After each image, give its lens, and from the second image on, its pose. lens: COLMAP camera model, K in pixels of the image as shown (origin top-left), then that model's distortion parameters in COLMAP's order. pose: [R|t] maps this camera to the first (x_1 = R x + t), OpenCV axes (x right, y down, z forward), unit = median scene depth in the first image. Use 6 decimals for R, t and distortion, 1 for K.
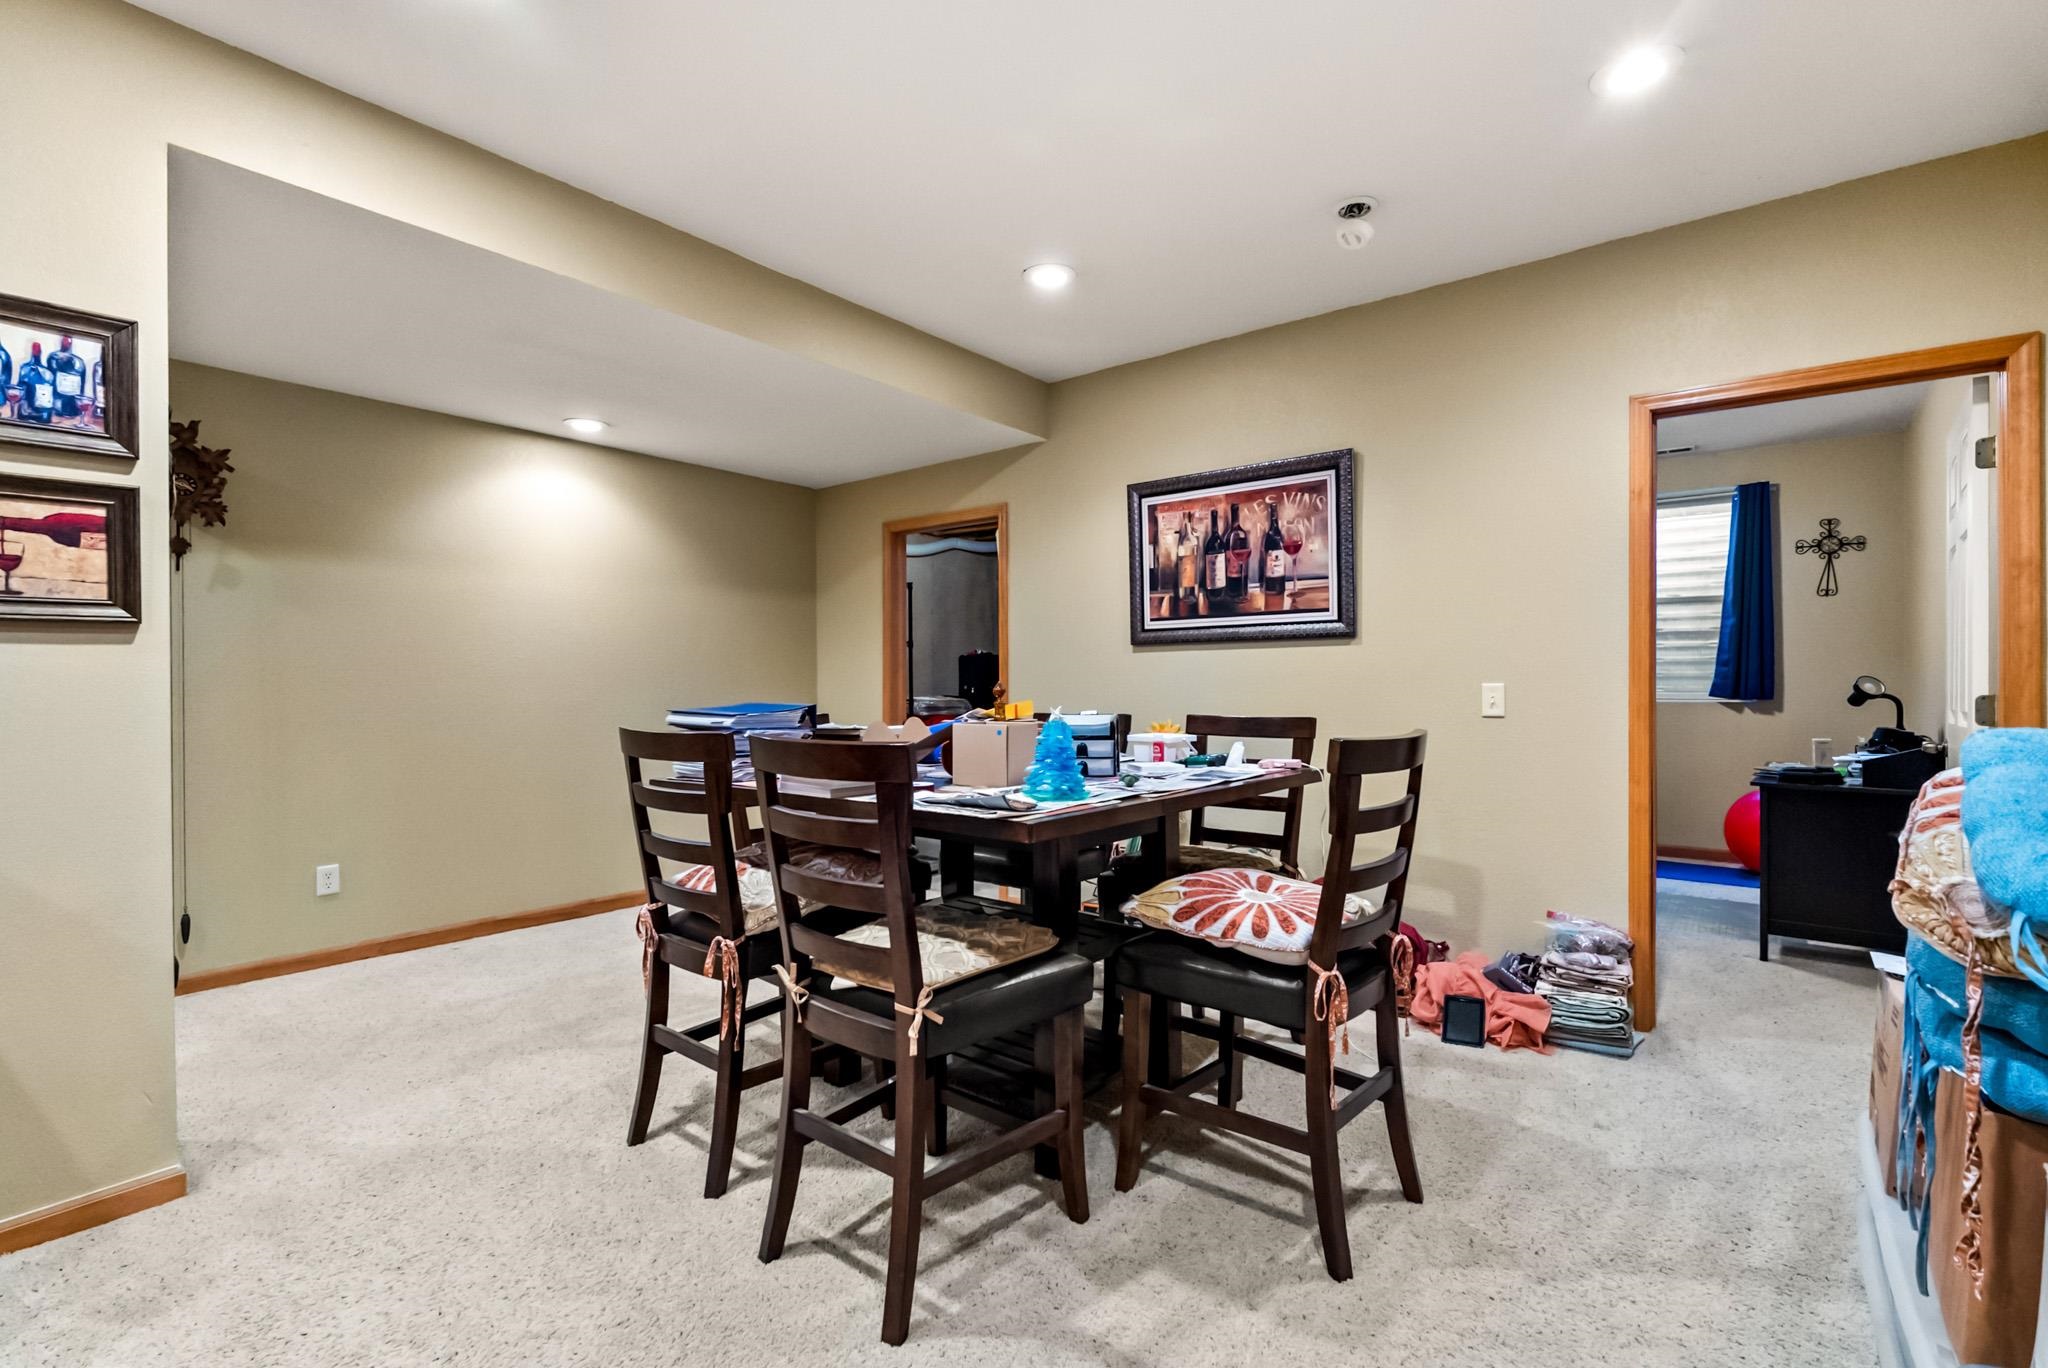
lens RADIAL K [[928.1, 0, 1026.9], [0, 928.1, 675.4], [0, 0, 1]] dist [0.025264, 0.000310]
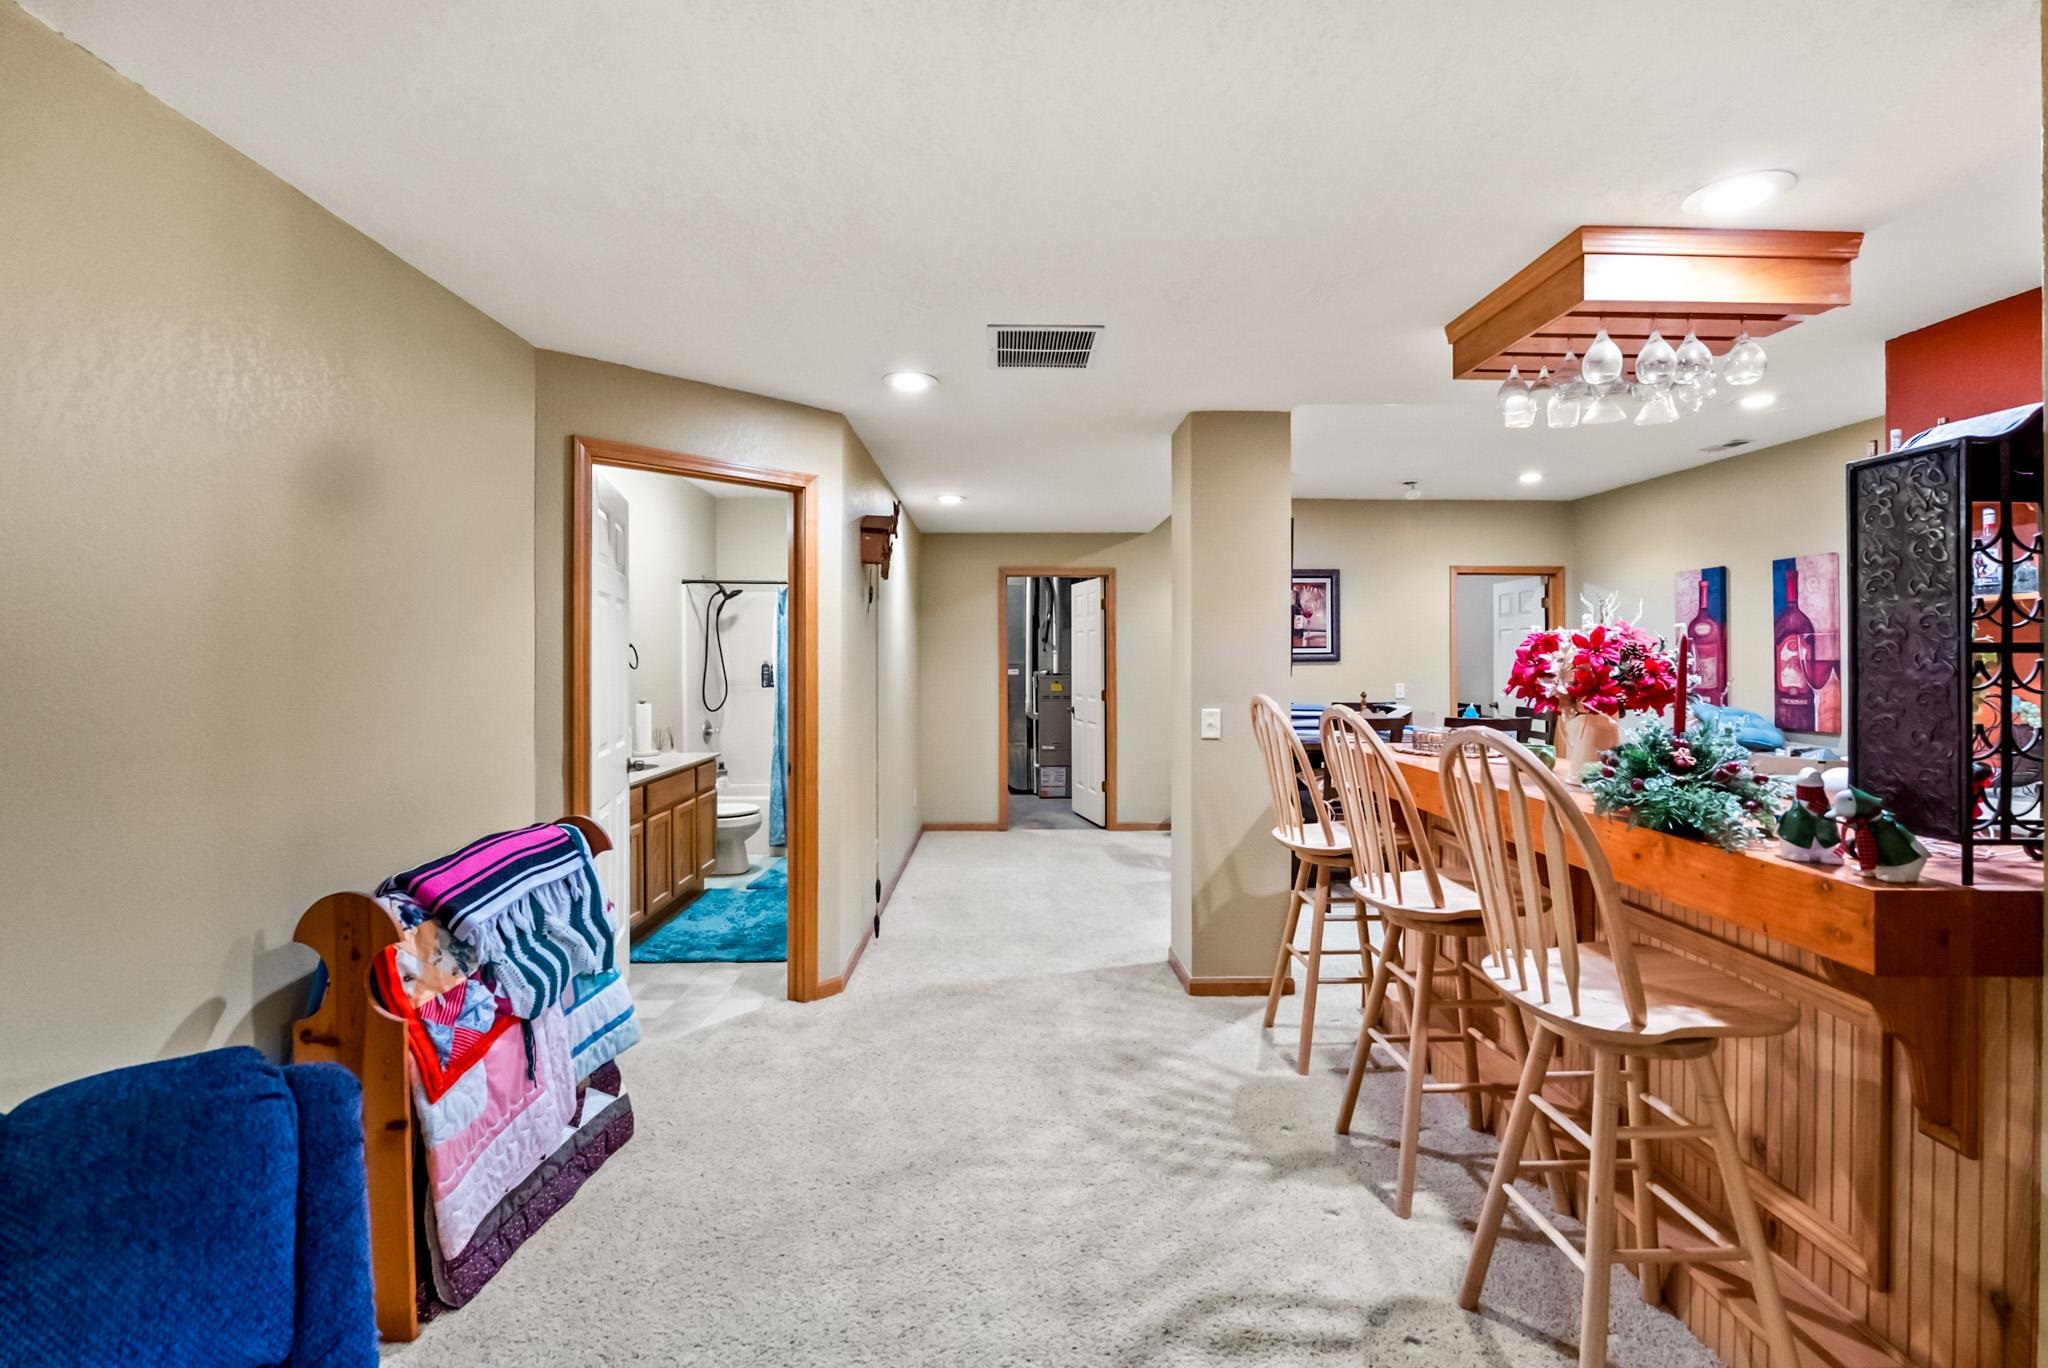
lens RADIAL K [[928.1, 0, 1032.0], [0, 928.1, 670.4], [0, 0, 1]] dist [0.025264, 0.000310]
pose [[0.757519, -0.008529, 0.652758, -3.732344], [0.005476, 0.999962, 0.006711, -0.091472], [-0.652791, -0.001509, 0.757537, -0.291690]]
